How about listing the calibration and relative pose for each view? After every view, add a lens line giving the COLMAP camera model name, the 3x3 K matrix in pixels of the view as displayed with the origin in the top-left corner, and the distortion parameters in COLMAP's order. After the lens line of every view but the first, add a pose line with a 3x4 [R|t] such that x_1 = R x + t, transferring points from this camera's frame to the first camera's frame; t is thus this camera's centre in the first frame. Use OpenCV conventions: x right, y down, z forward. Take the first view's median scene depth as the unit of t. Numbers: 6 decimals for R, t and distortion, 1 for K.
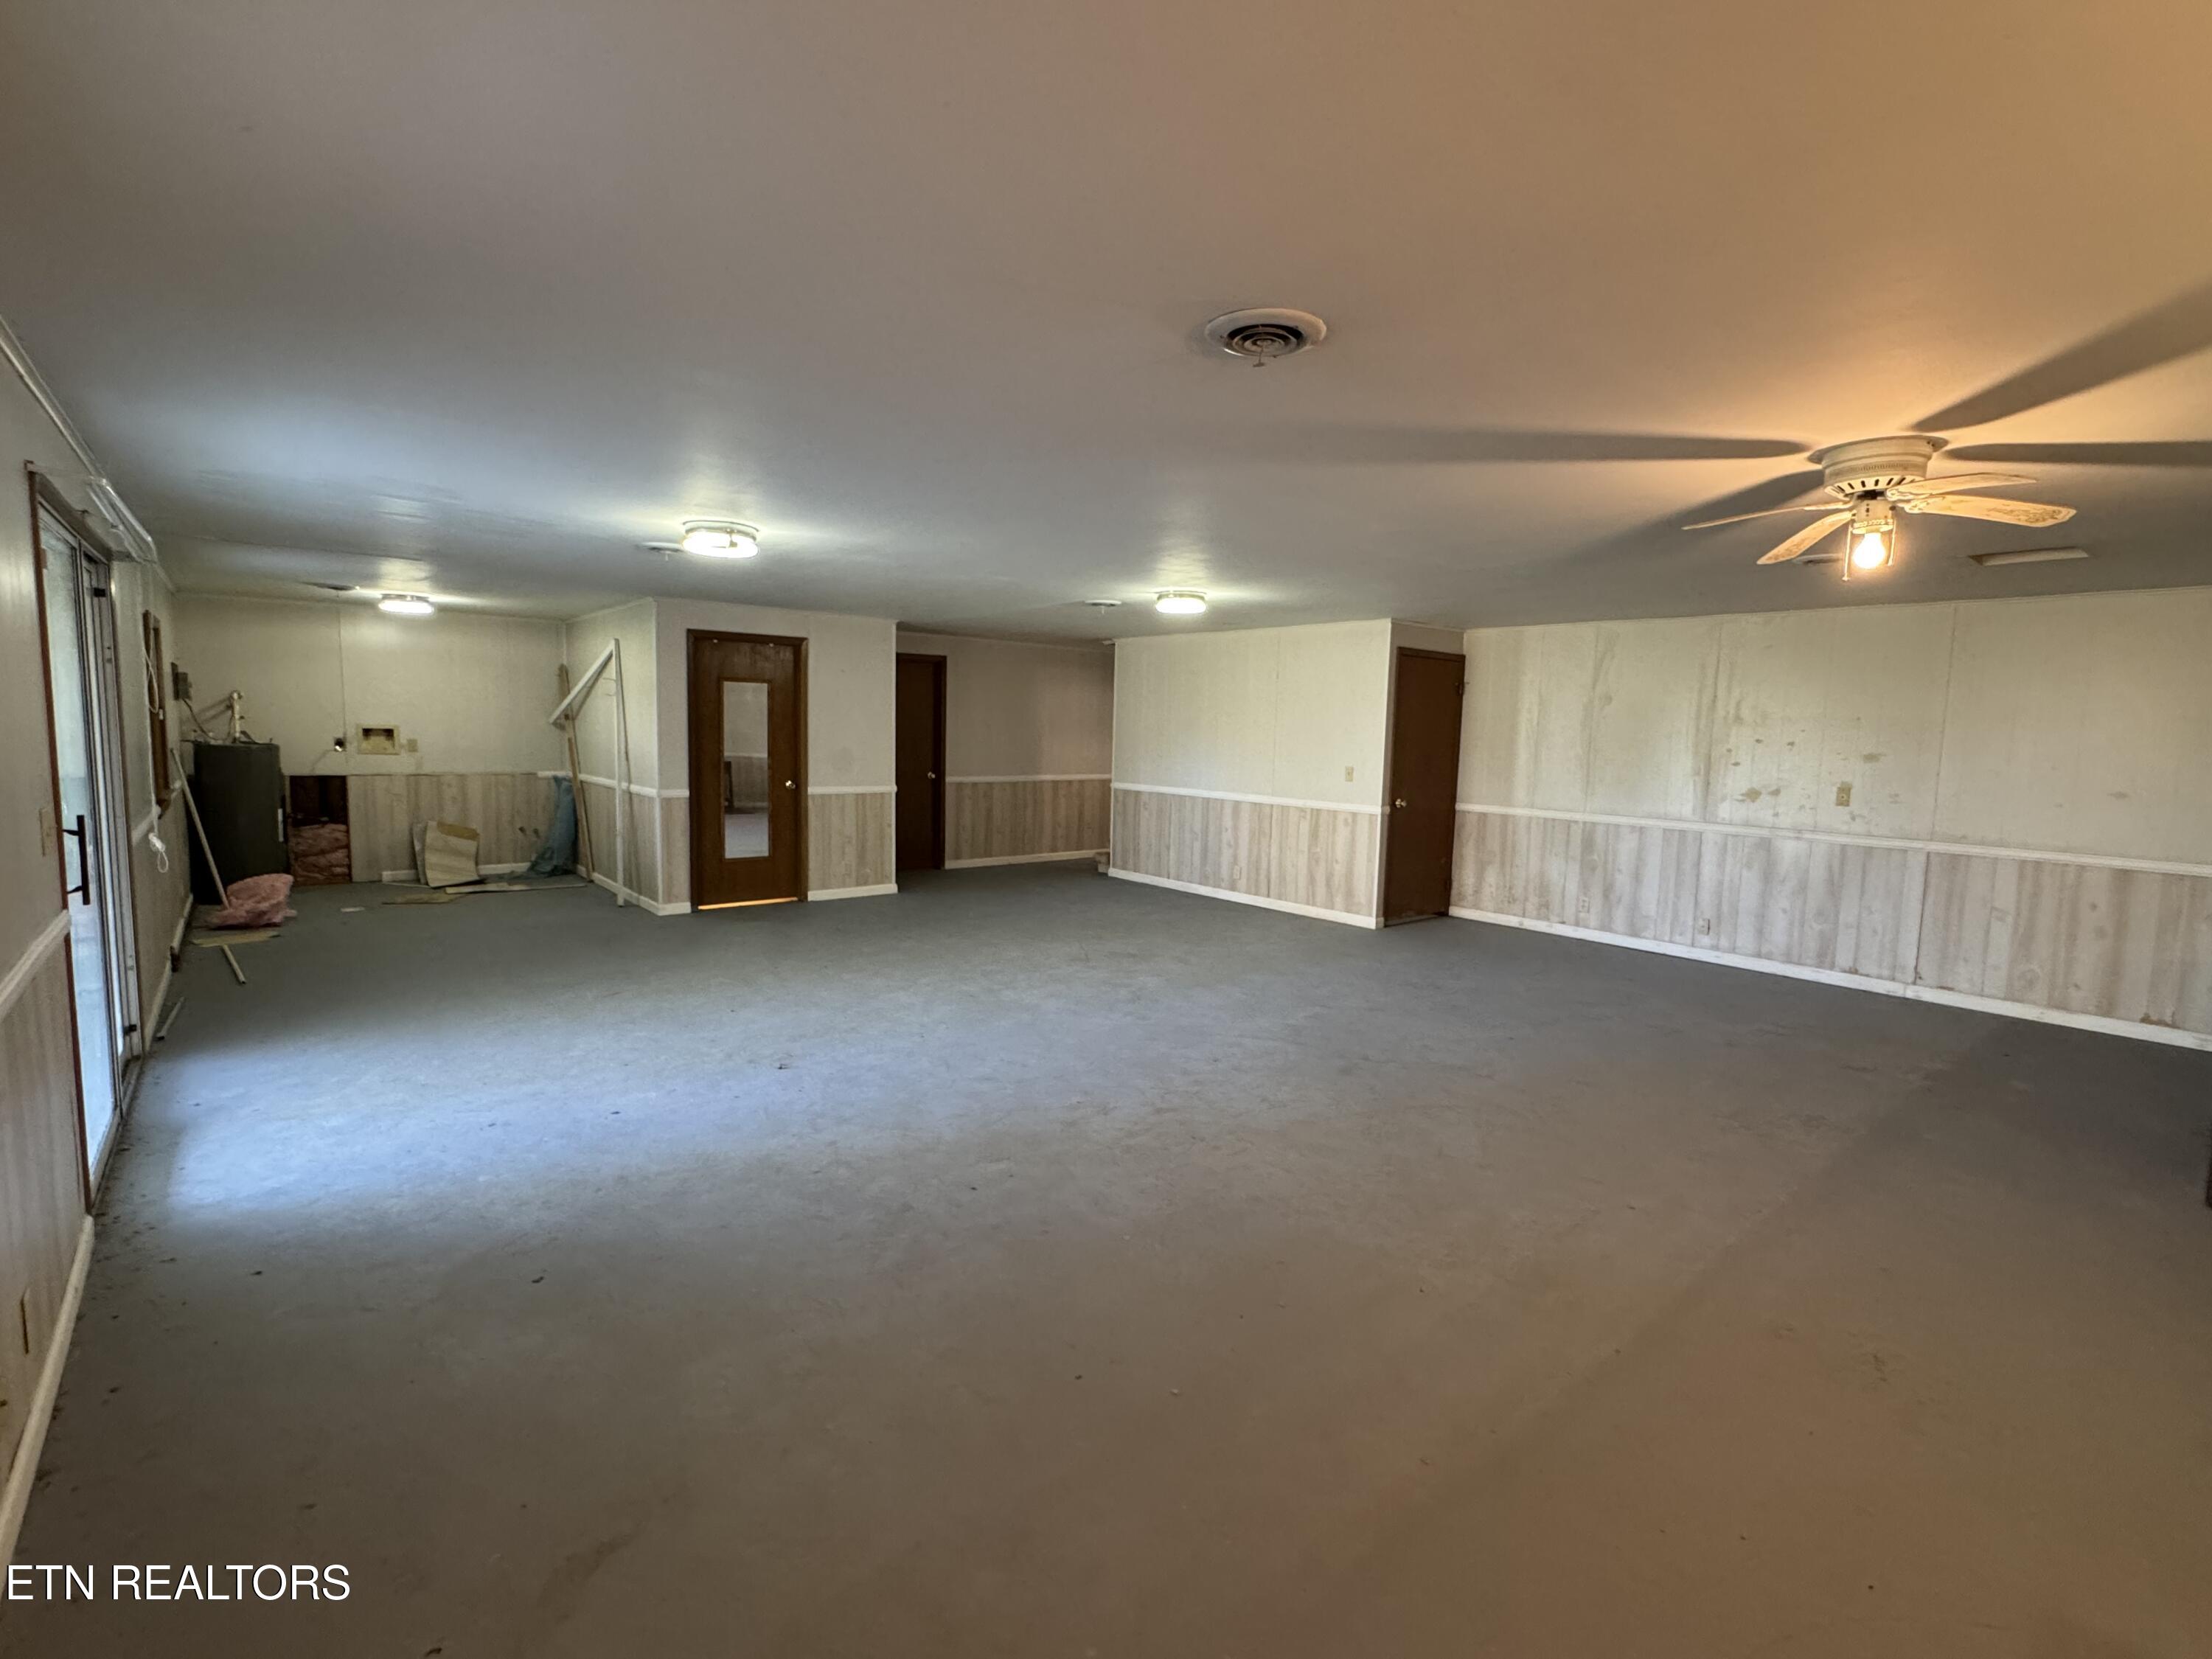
lens RADIAL K [[1012.0, 0, 1110.6], [0, 1012.0, 830.6], [0, 0, 1]] dist [-0.002035, 0.000862]
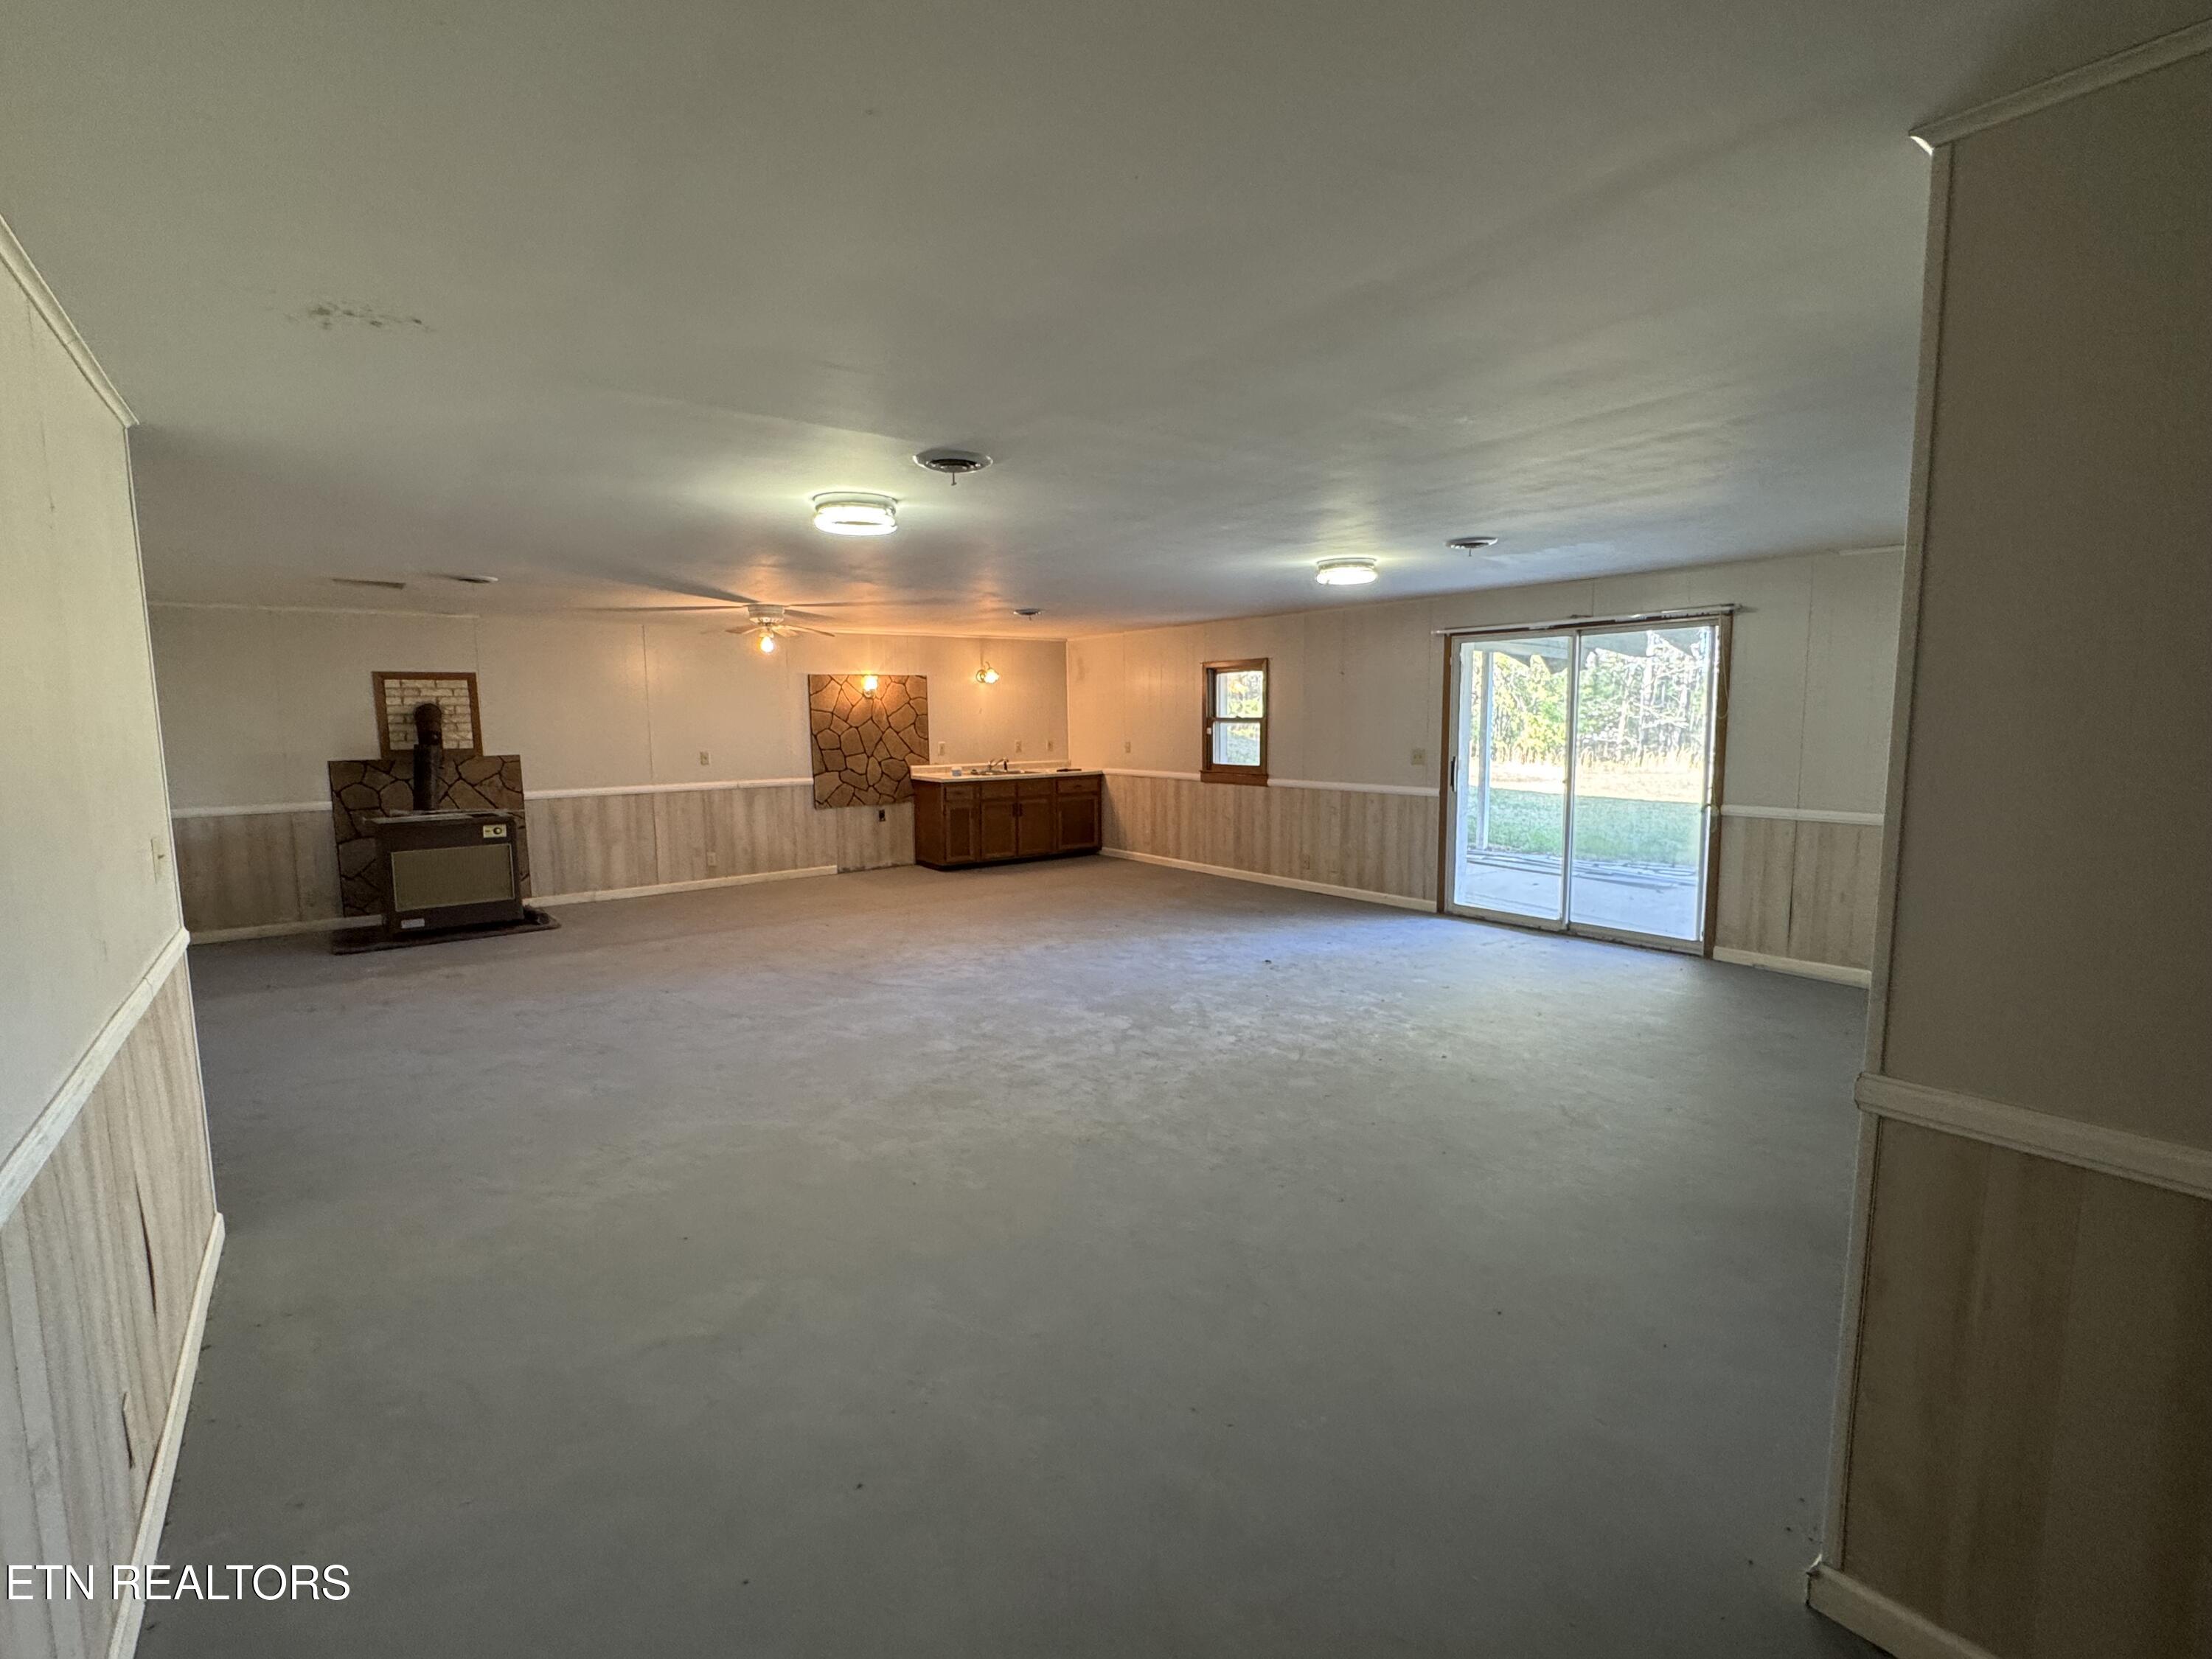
lens RADIAL K [[1012.0, 0, 1109.3], [0, 1012.0, 832.2], [0, 0, 1]] dist [-0.002035, 0.000862]
pose [[-0.998457, -0.020677, 0.051544, -0.093266], [-0.008806, 0.975309, 0.220669, -0.137841], [-0.054834, 0.219875, -0.973986, 1.272559]]
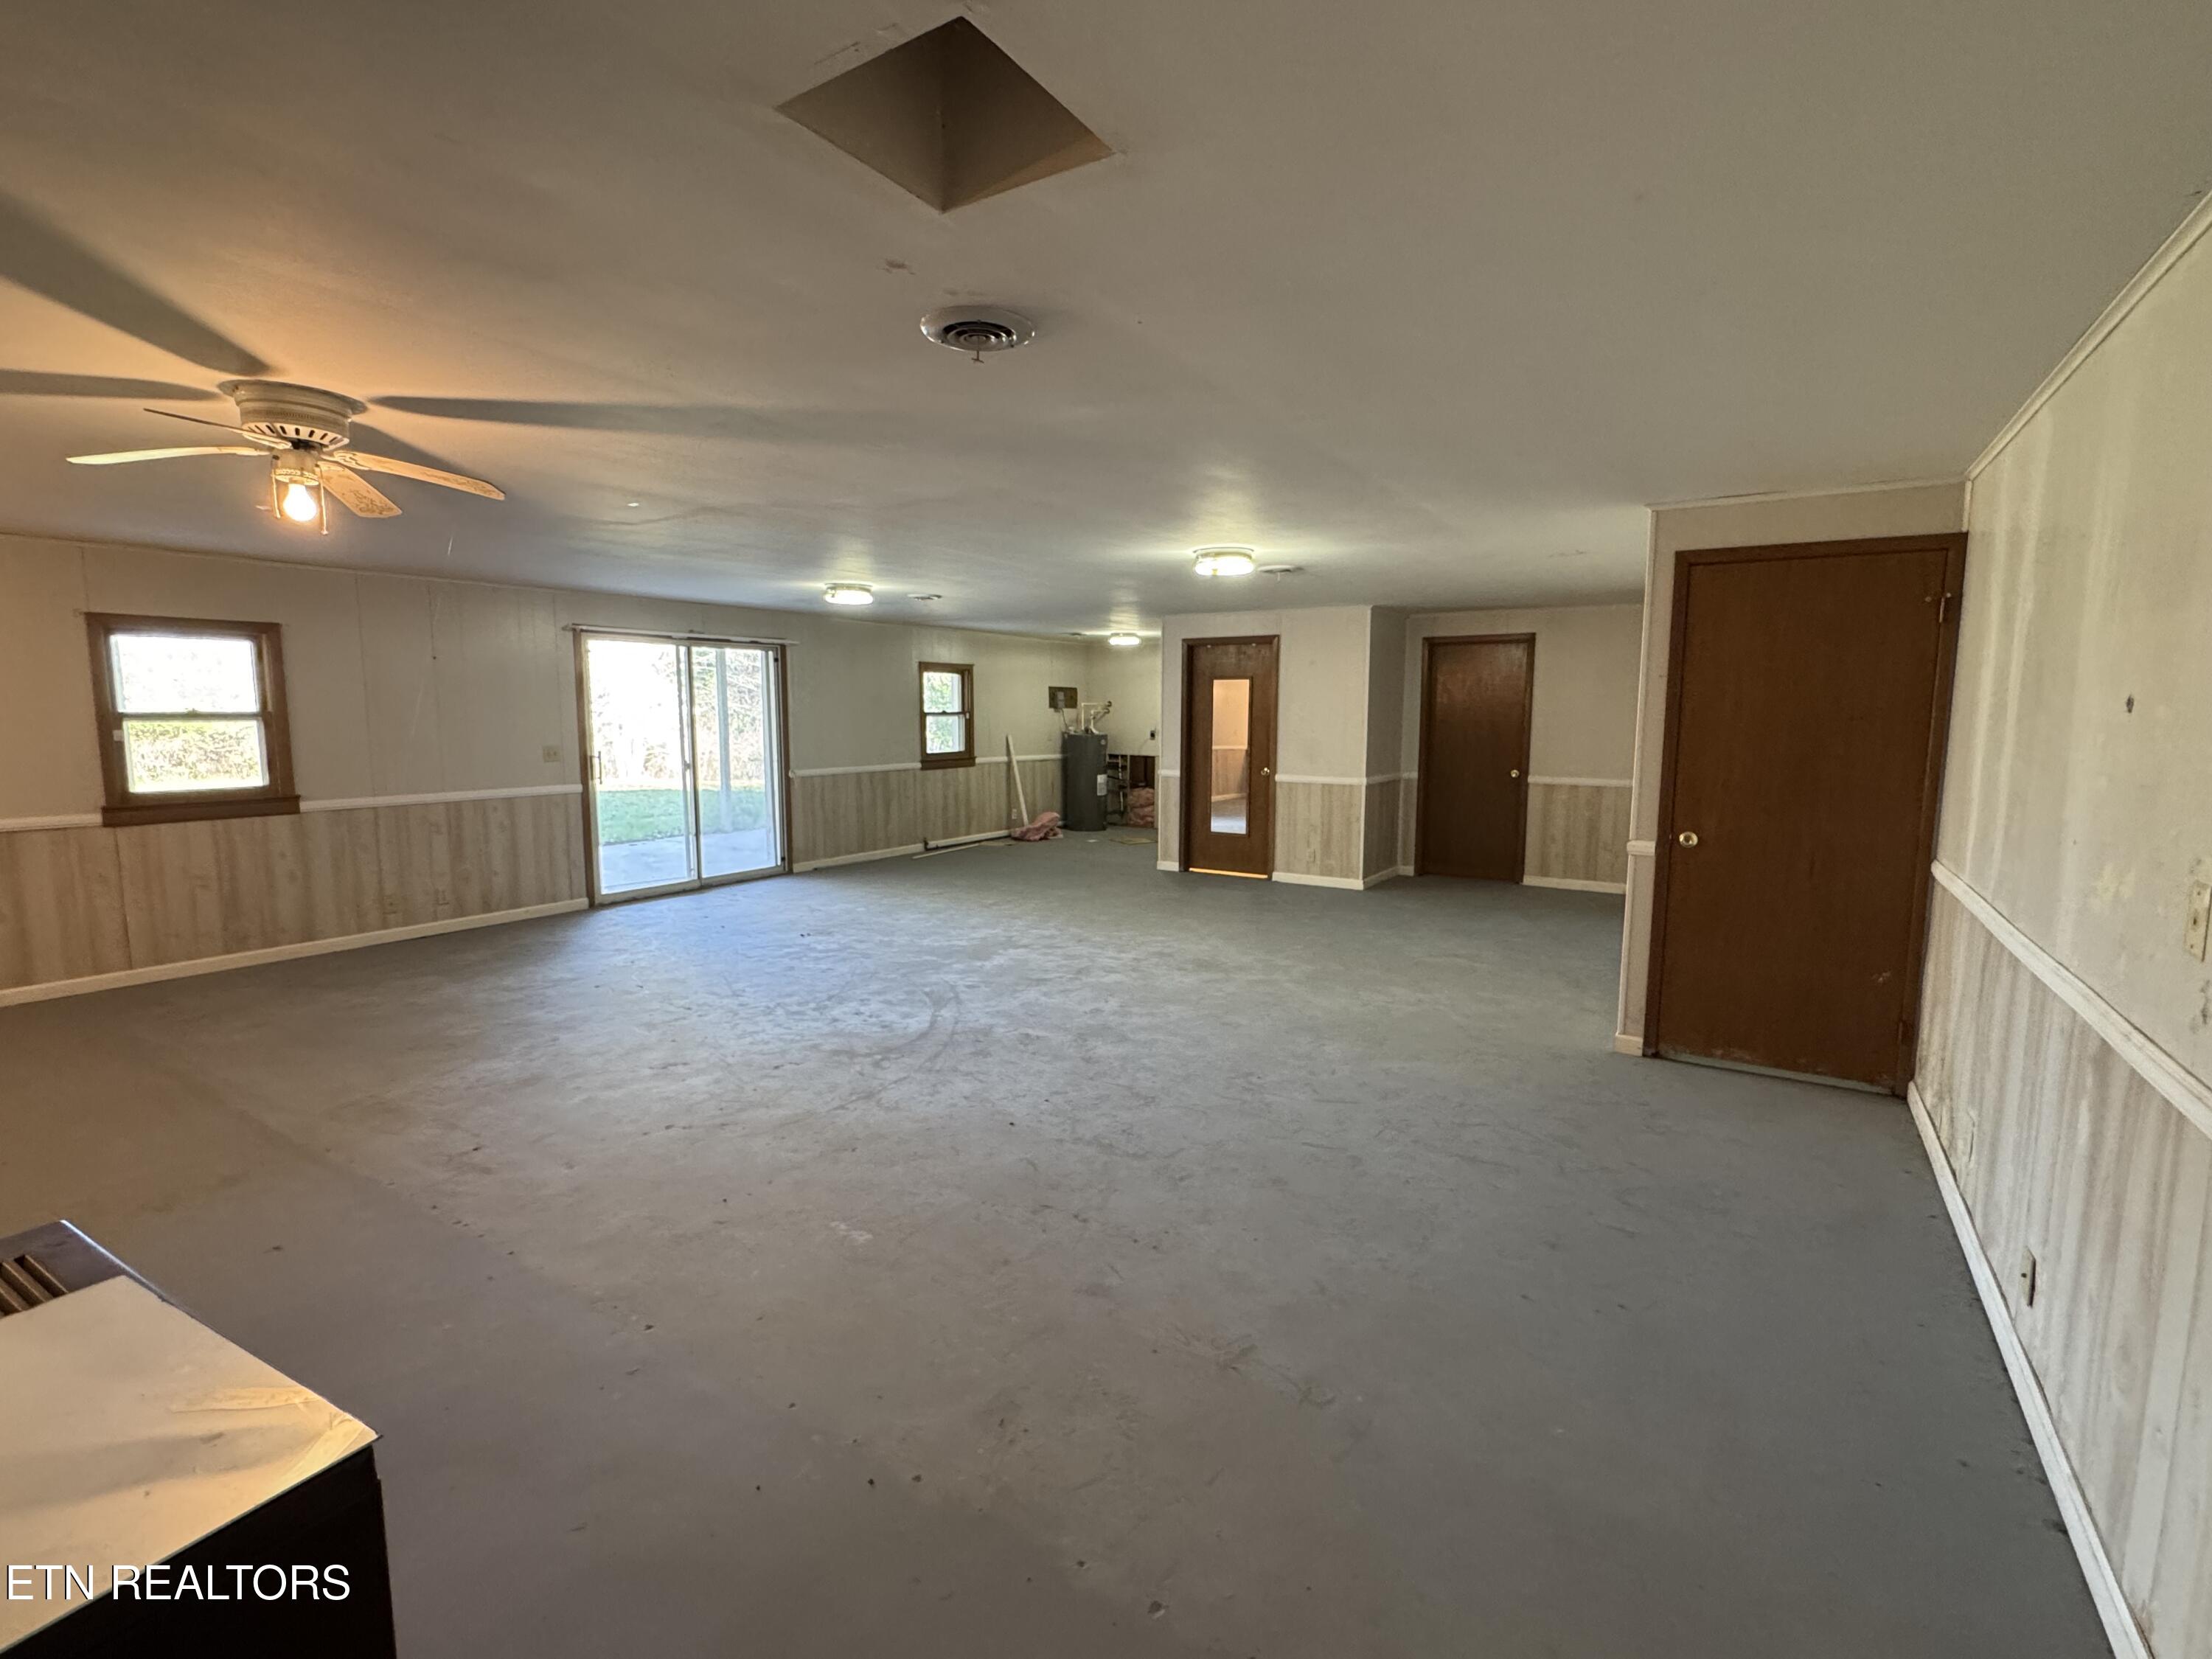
lens RADIAL K [[1012.0, 0, 1104.1], [0, 1012.0, 826.2], [0, 0, 1]] dist [-0.002035, 0.000862]
pose [[0.287405, 0.084475, -0.954077, 0.684633], [-0.093649, 0.993809, 0.059782, -0.035968], [0.953220, 0.072166, 0.293536, 0.524066]]
